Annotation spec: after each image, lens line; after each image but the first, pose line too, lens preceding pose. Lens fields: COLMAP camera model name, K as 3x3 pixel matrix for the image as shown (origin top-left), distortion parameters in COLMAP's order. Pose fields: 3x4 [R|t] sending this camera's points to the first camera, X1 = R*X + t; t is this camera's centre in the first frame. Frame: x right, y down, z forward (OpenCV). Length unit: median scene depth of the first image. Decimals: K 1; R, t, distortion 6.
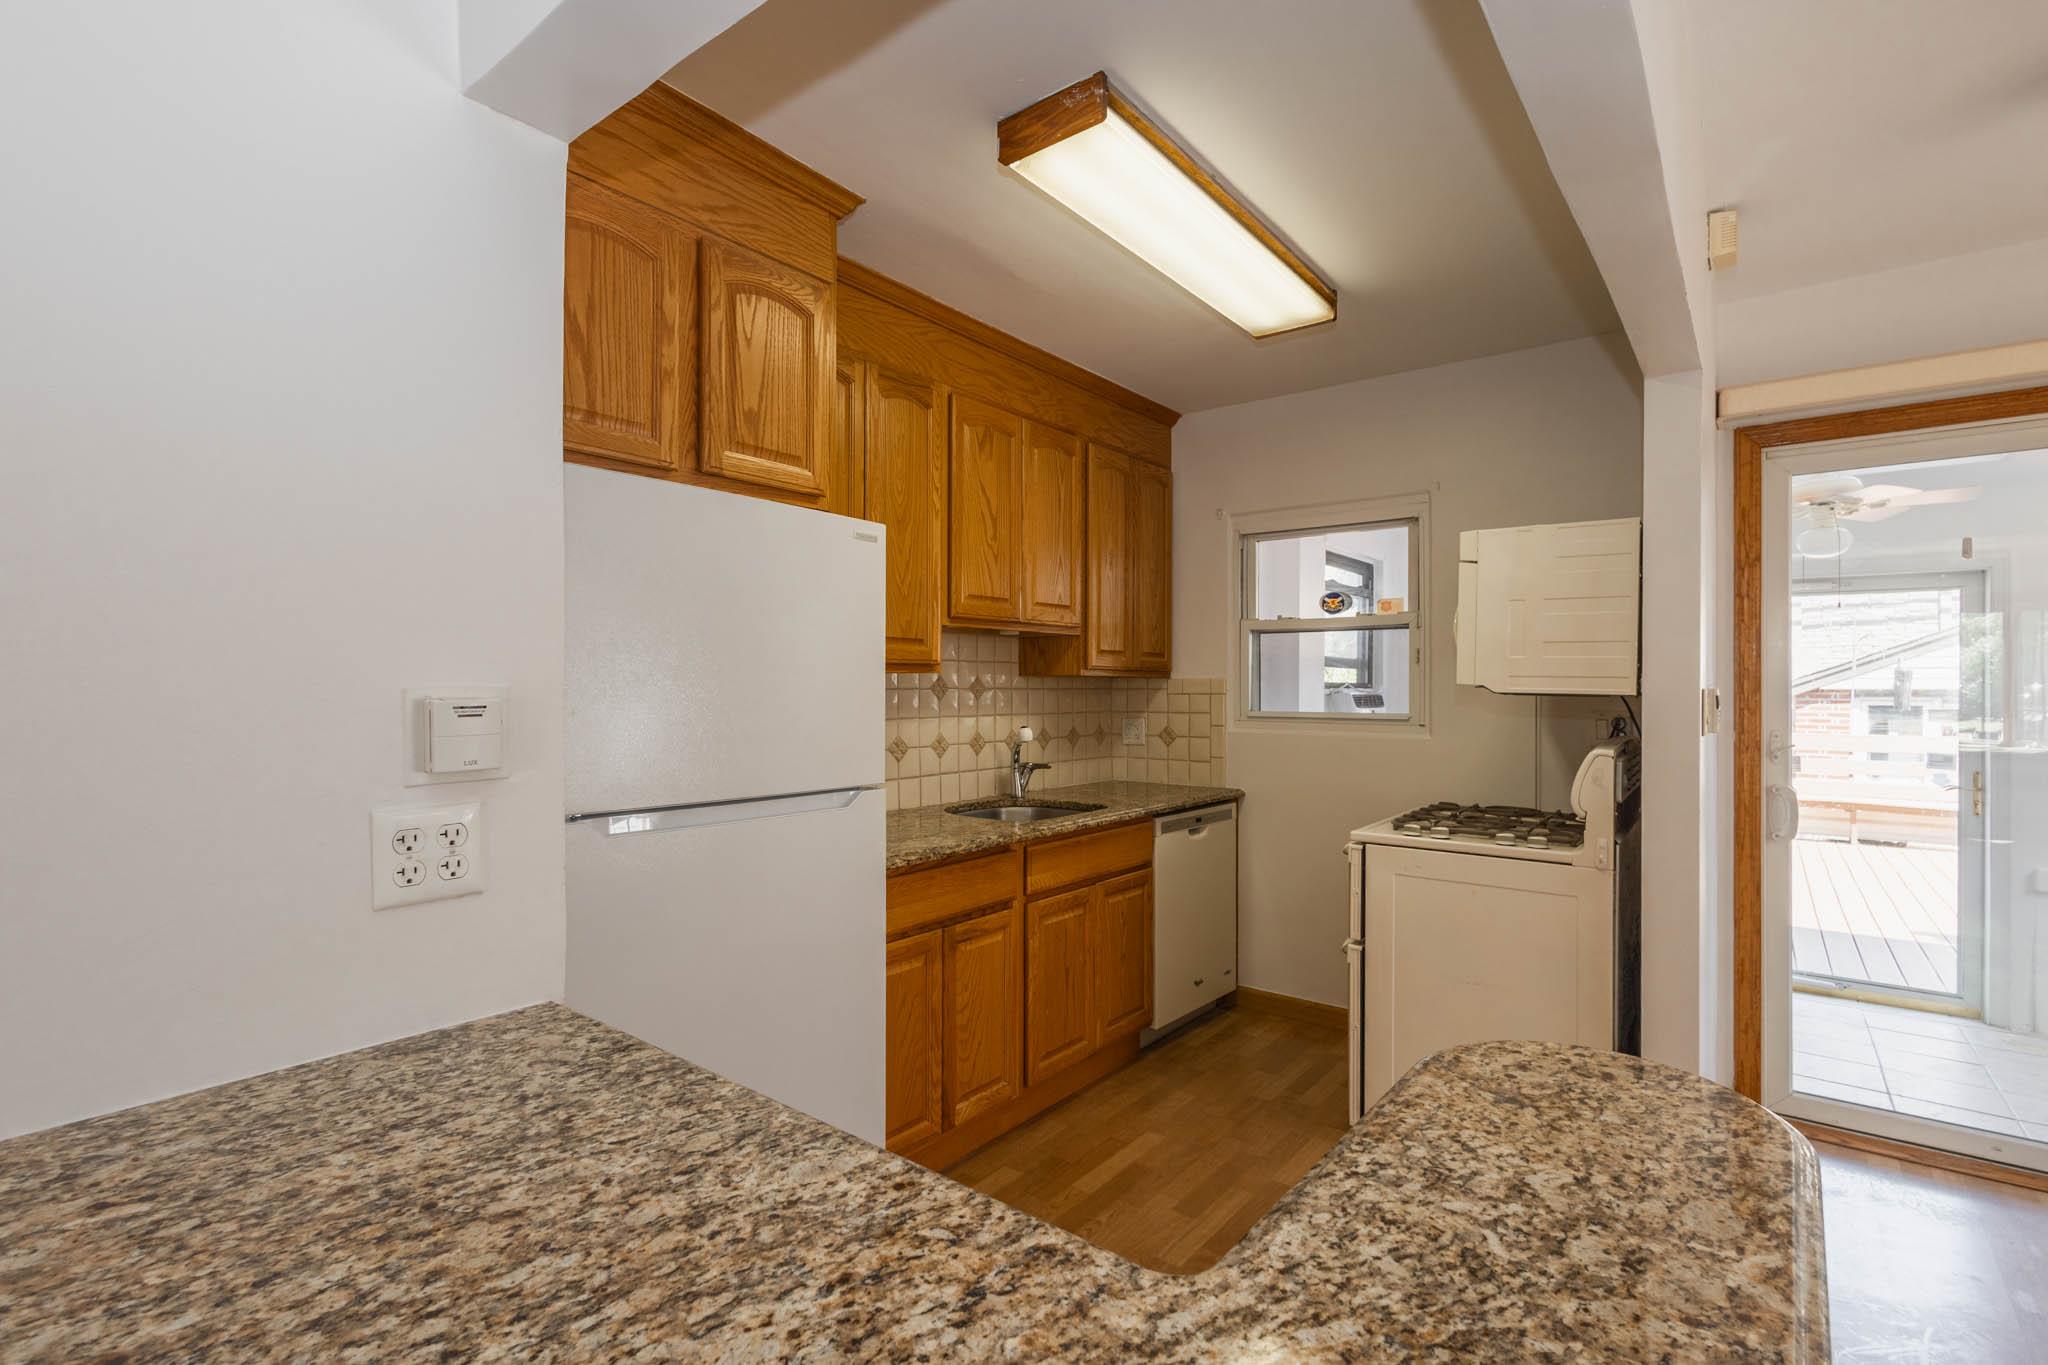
lens RADIAL K [[946.7, 0, 982.2], [0, 946.7, 686.3], [0, 0, 1]] dist [0.009175, 0.000159]
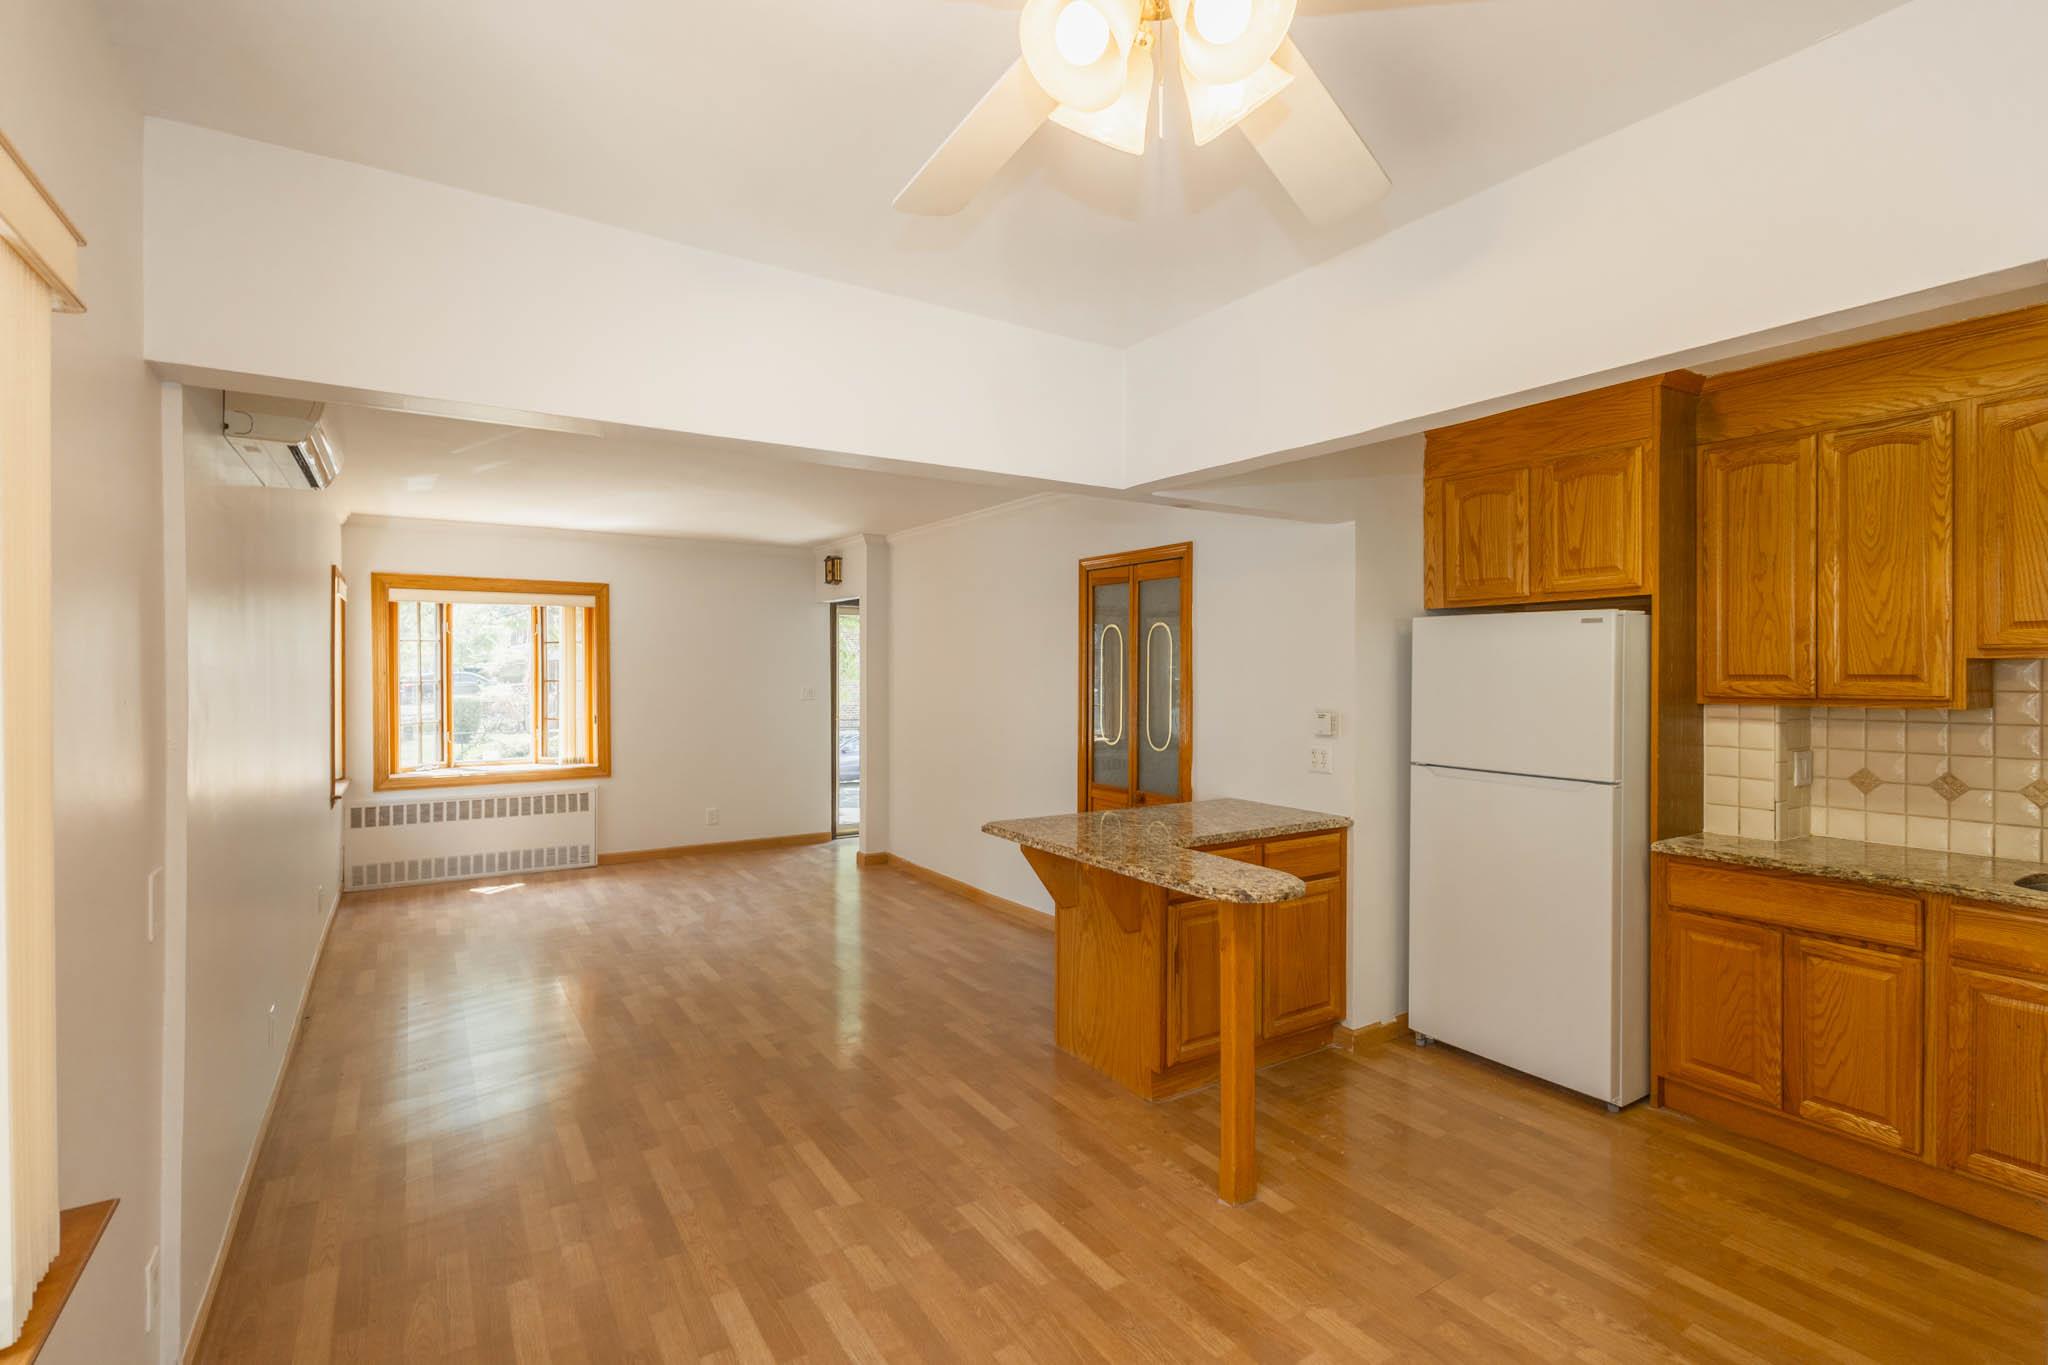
lens RADIAL K [[946.7, 0, 1054.5], [0, 946.7, 691.2], [0, 0, 1]] dist [0.009175, 0.000159]
pose [[-0.276294, 0.018278, -0.960899, 1.145001], [-0.005538, 0.999772, 0.020610, -0.048391], [0.961057, 0.011016, -0.276130, 0.411382]]
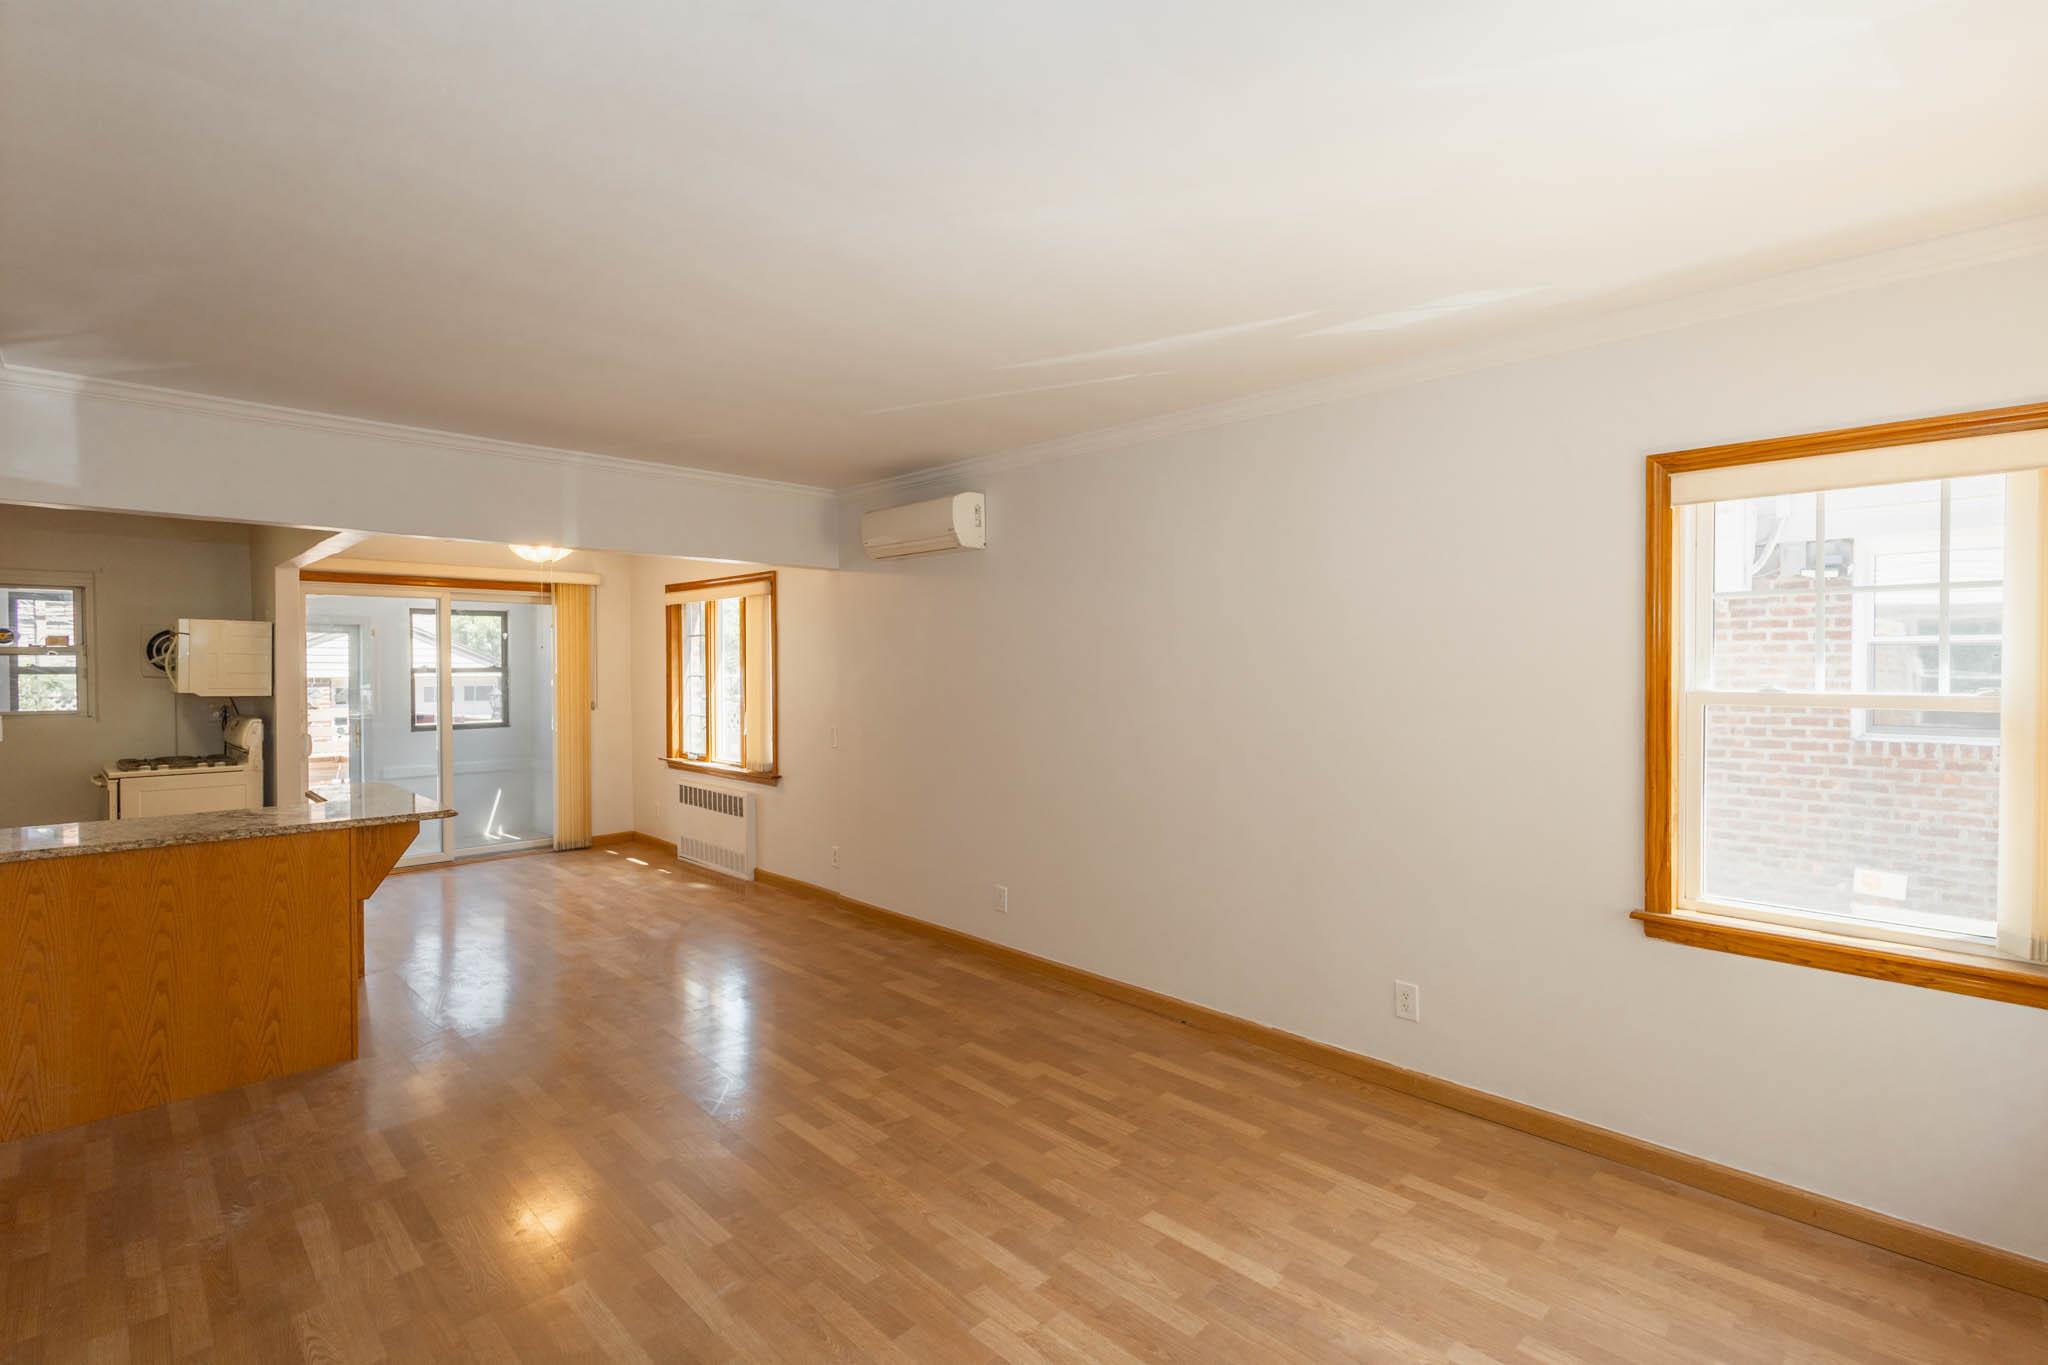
lens RADIAL K [[946.7, 0, 1032.0], [0, 946.7, 672.6], [0, 0, 1]] dist [0.009175, 0.000159]
pose [[0.097791, -0.009046, 0.995166, -1.252179], [0.005236, 0.999950, 0.008575, -0.049096], [-0.995193, 0.004372, 0.097833, -0.945828]]
